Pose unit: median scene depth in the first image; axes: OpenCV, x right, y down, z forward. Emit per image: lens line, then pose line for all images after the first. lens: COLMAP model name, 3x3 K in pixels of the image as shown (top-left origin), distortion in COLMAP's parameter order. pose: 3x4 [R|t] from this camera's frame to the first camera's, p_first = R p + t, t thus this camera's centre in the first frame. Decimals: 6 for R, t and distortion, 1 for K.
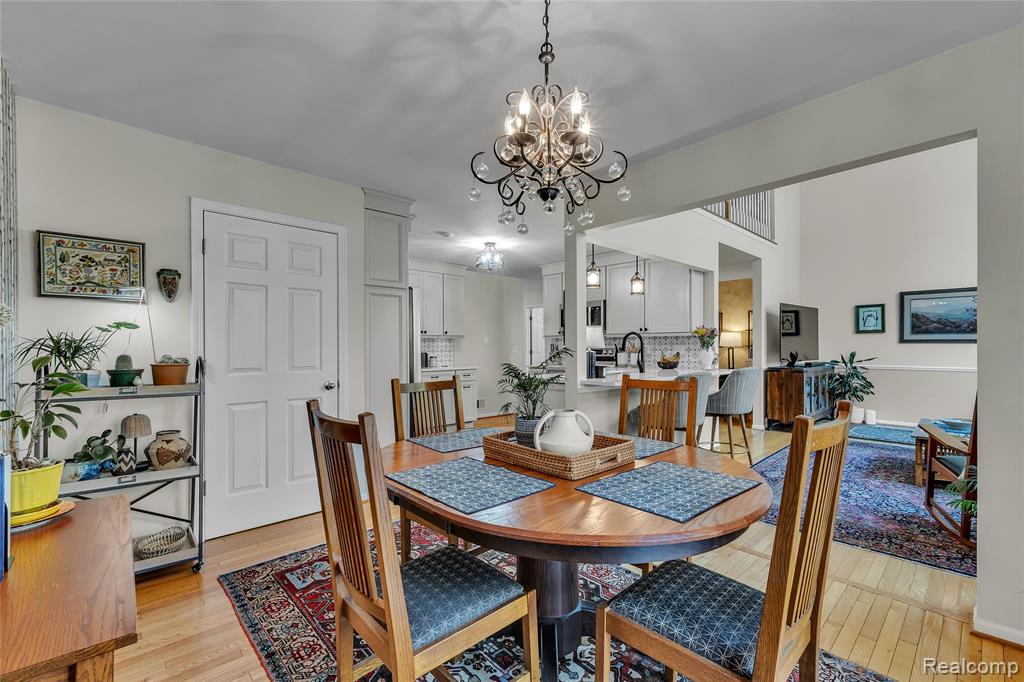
lens RADIAL K [[437.9, 0, 523.2], [0, 437.9, 351.6], [0, 0, 1]] dist [-0.001976, 0.002748]
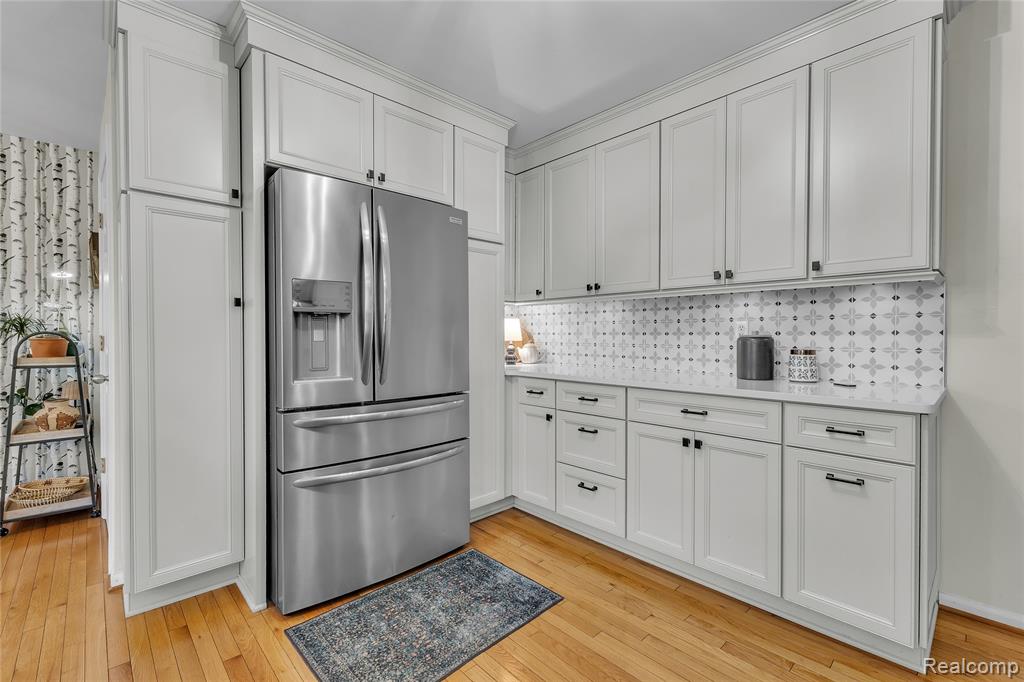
lens RADIAL K [[437.9, 0, 508.0], [0, 437.9, 343.5], [0, 0, 1]] dist [-0.001976, 0.002748]
pose [[0.001920, 0.024301, -0.999703, 0.109745], [-0.009625, 0.999659, 0.024282, 0.001378], [0.999952, 0.009576, 0.002153, 0.812802]]
